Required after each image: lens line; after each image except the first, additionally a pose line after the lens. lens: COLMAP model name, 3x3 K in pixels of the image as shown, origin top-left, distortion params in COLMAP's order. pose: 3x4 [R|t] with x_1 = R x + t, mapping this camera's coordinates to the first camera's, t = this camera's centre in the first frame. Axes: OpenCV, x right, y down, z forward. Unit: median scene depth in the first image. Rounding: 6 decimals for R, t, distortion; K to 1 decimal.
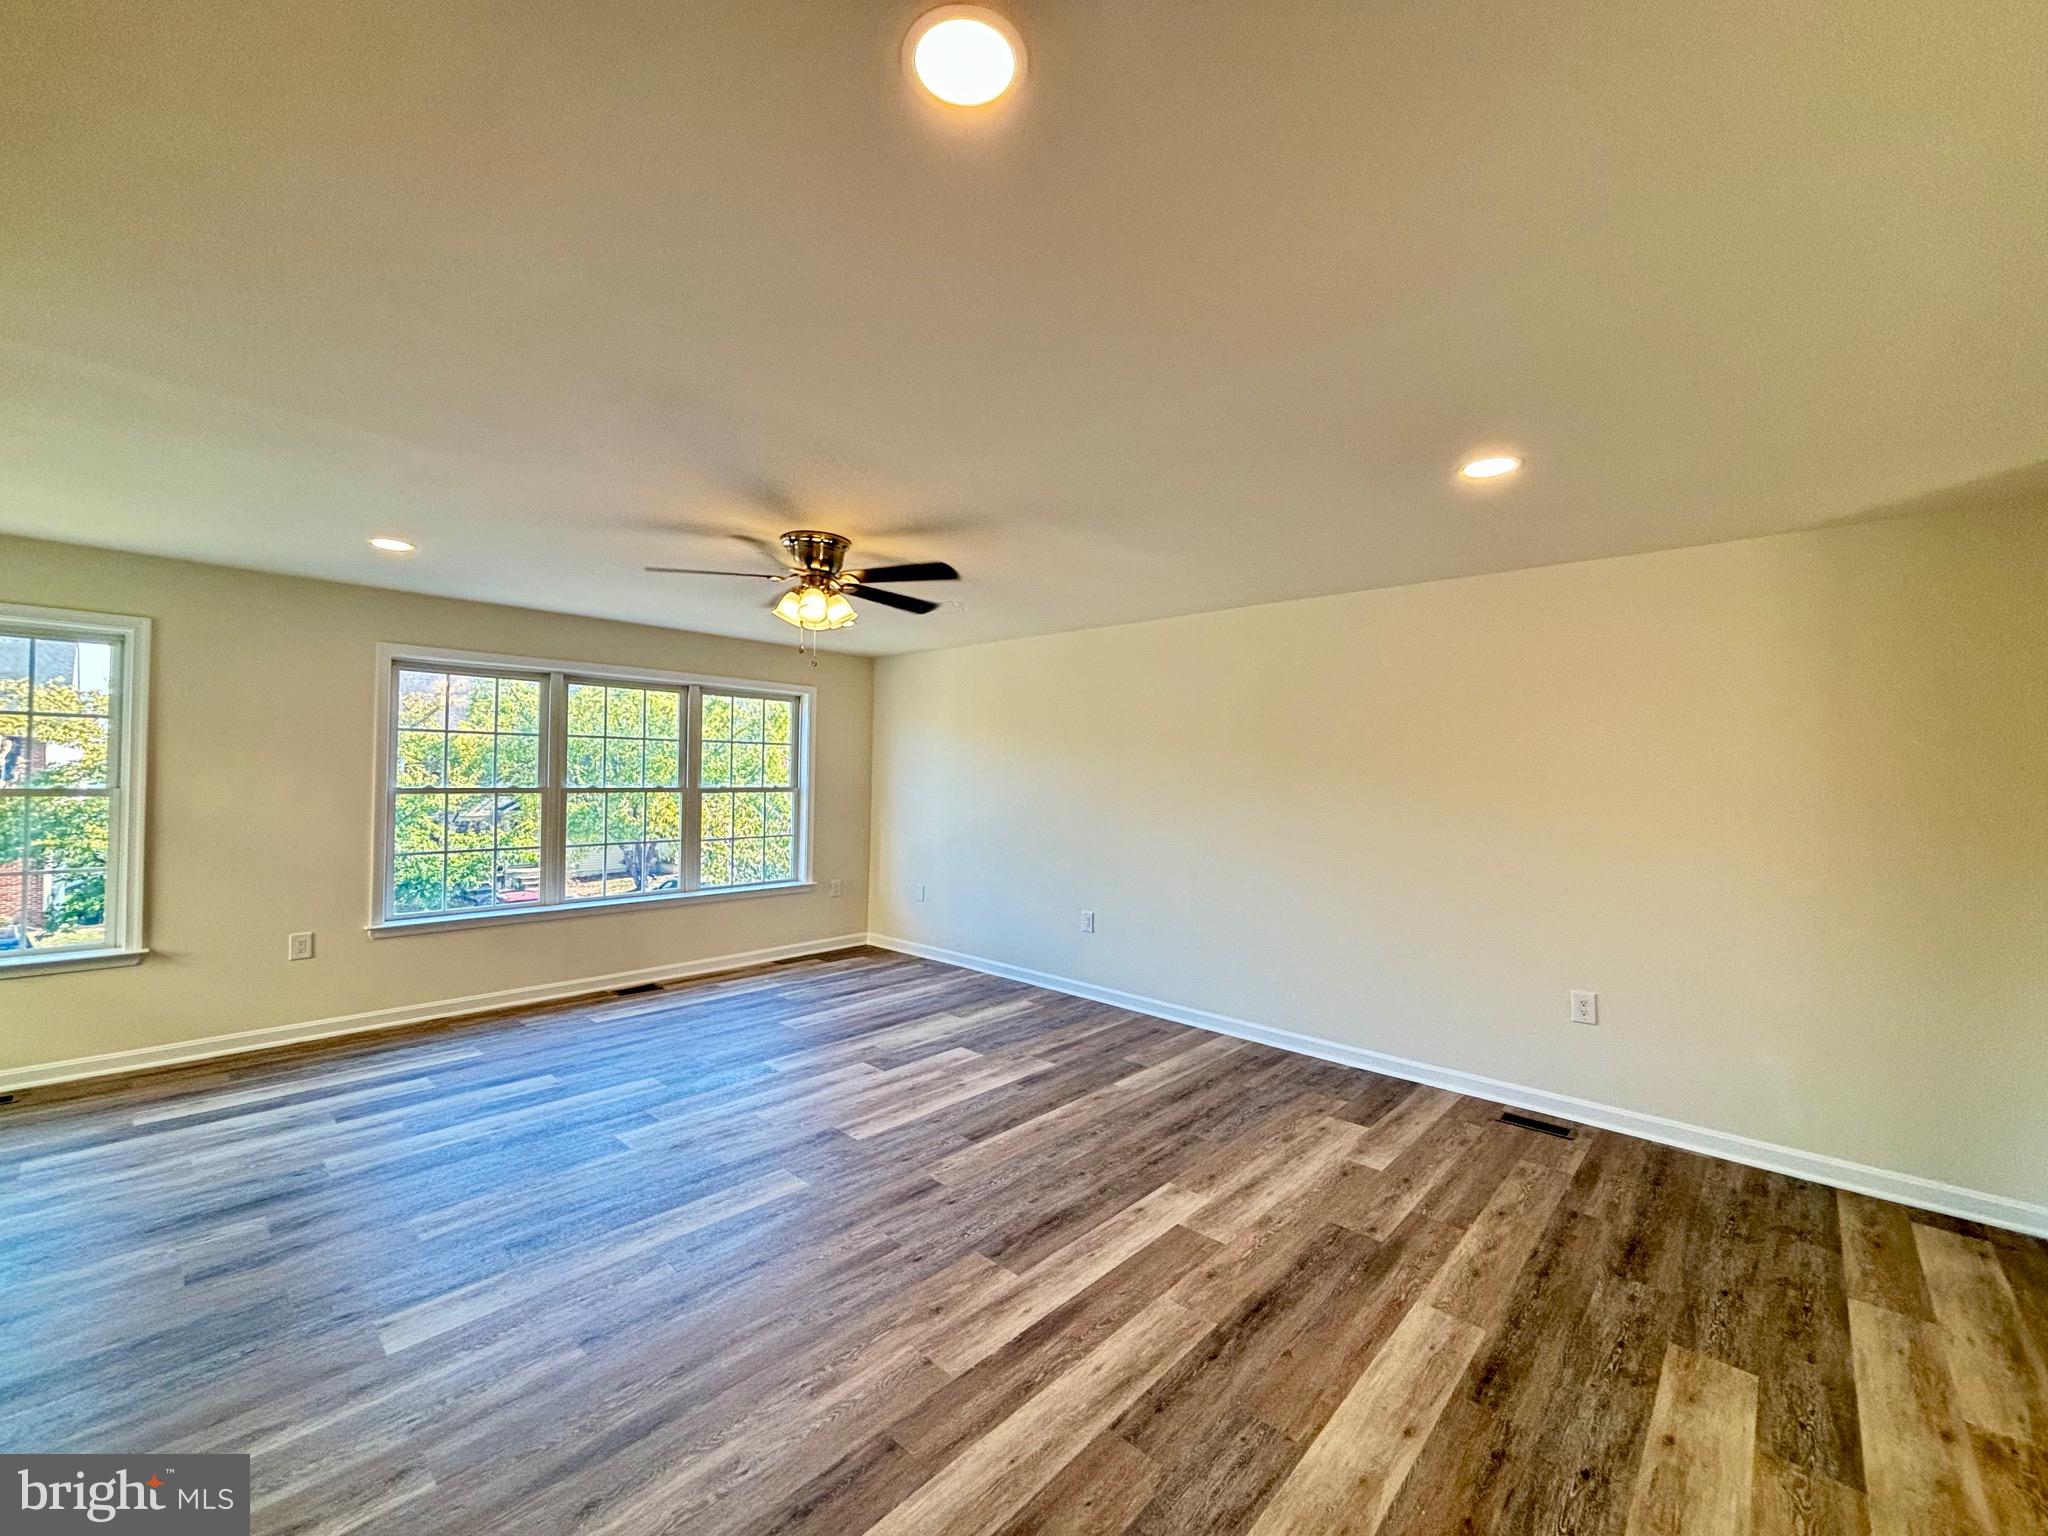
lens RADIAL K [[828.5, 0, 1024.9], [0, 828.5, 757.2], [0, 0, 1]] dist [-0.000011, 0.001992]
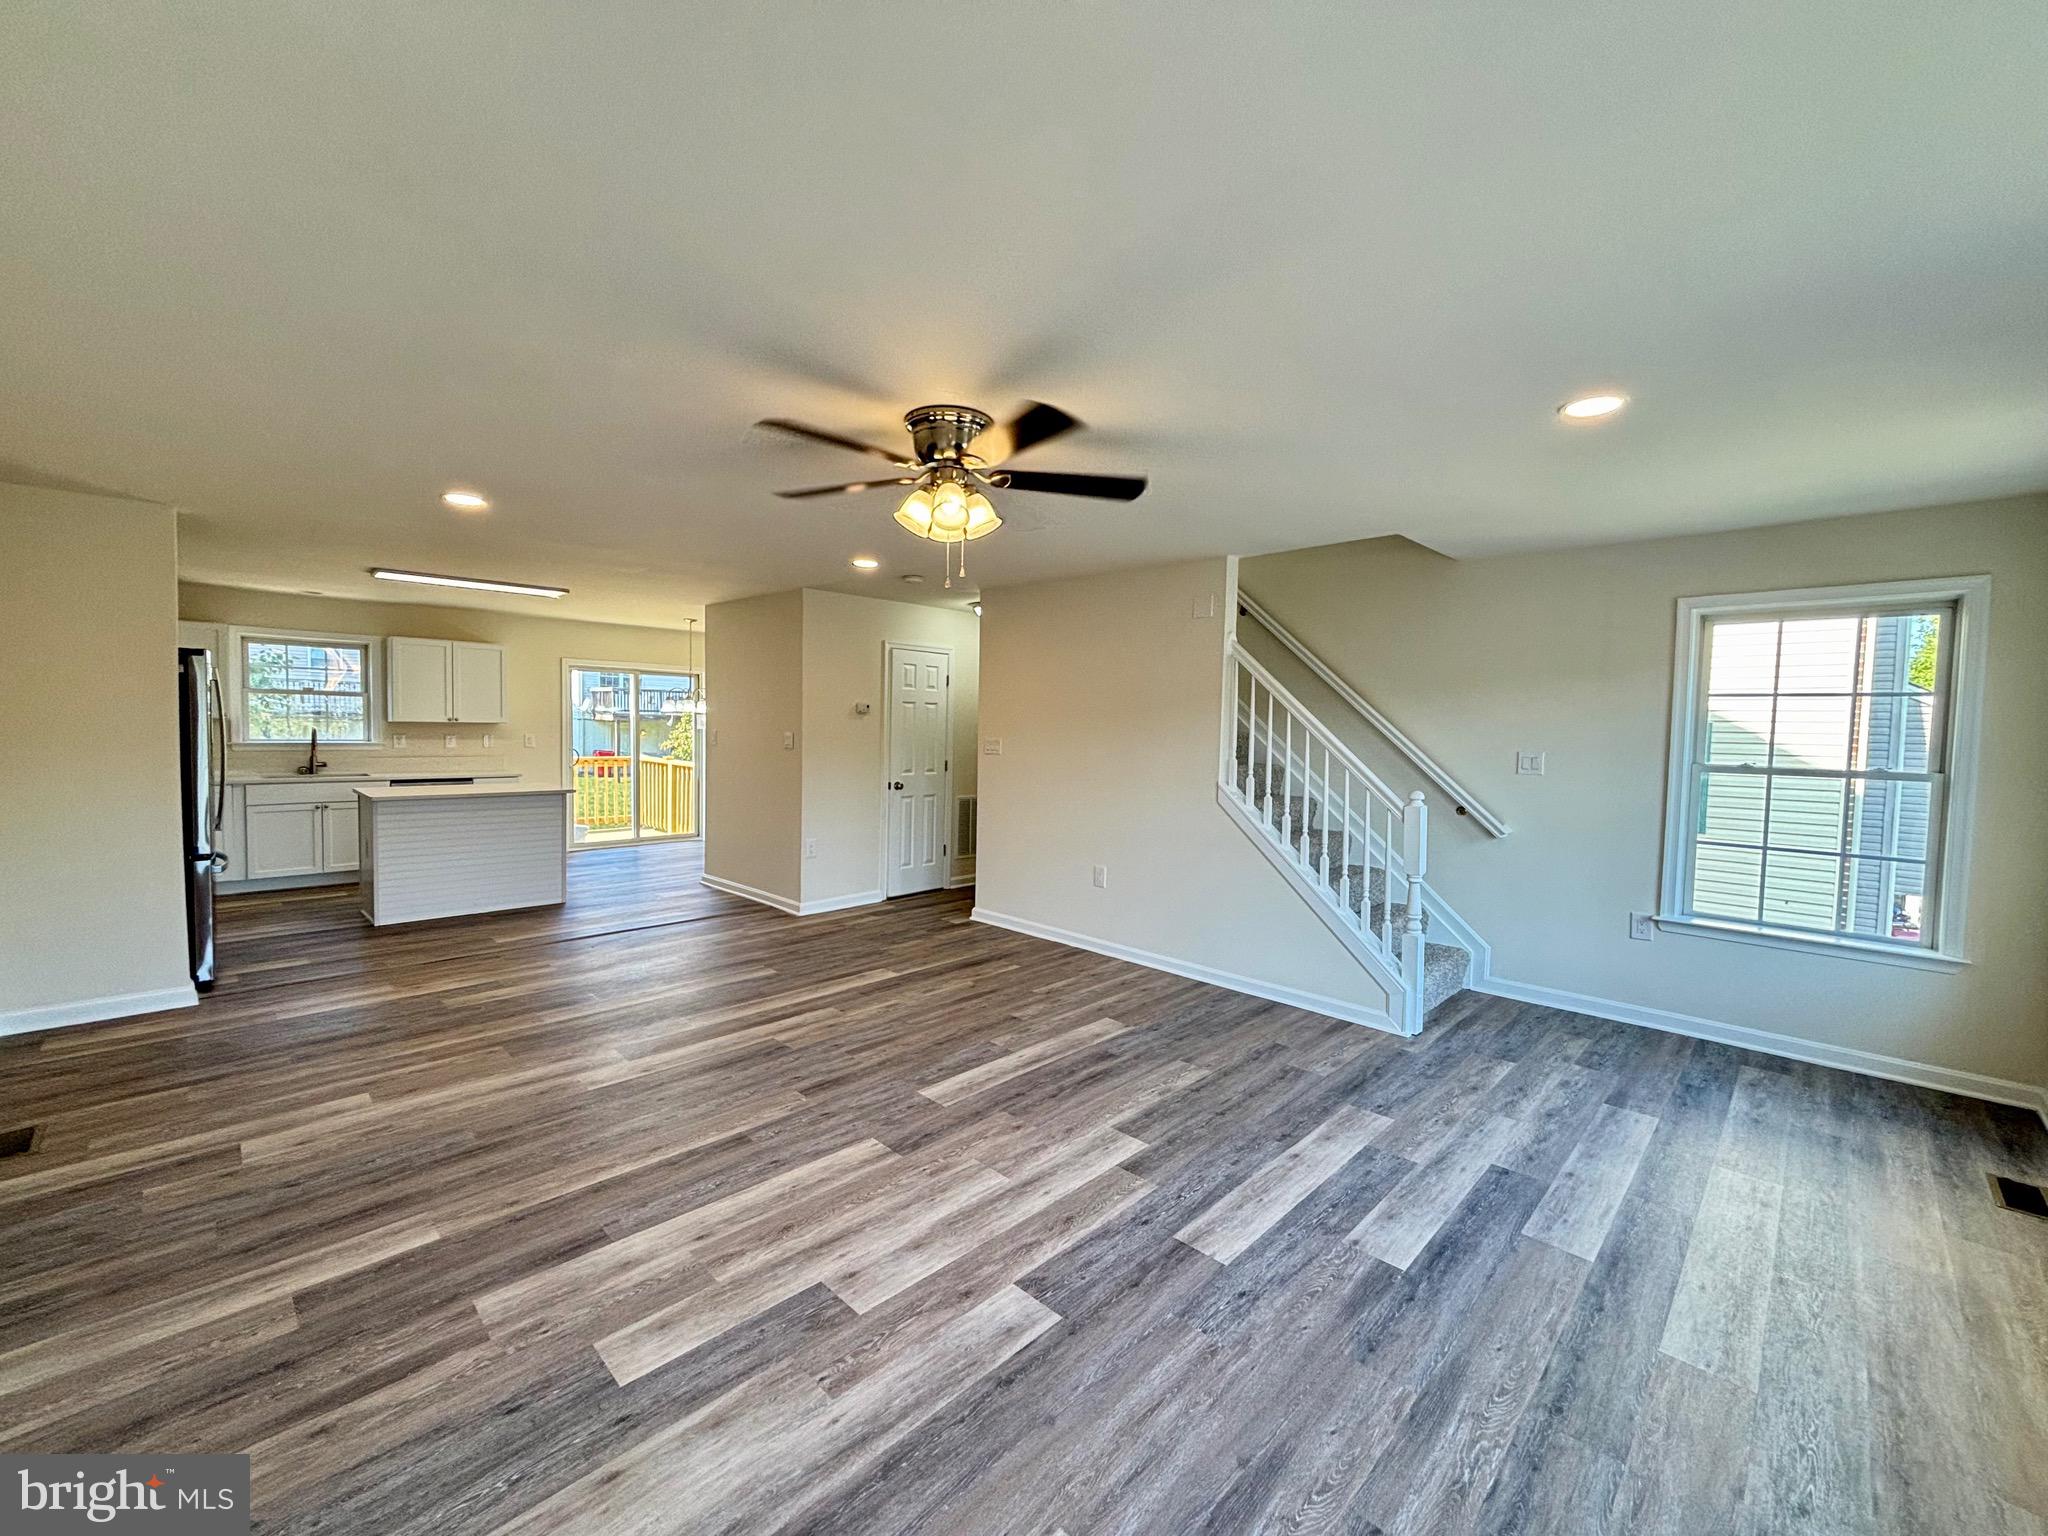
lens RADIAL K [[828.5, 0, 1020.6], [0, 828.5, 760.9], [0, 0, 1]] dist [-0.000011, 0.001992]
pose [[-0.998893, -0.036132, 0.030115, -0.365082], [-0.035333, 0.999020, 0.026667, 0.029103], [-0.031049, 0.025574, -0.999191, 1.842867]]
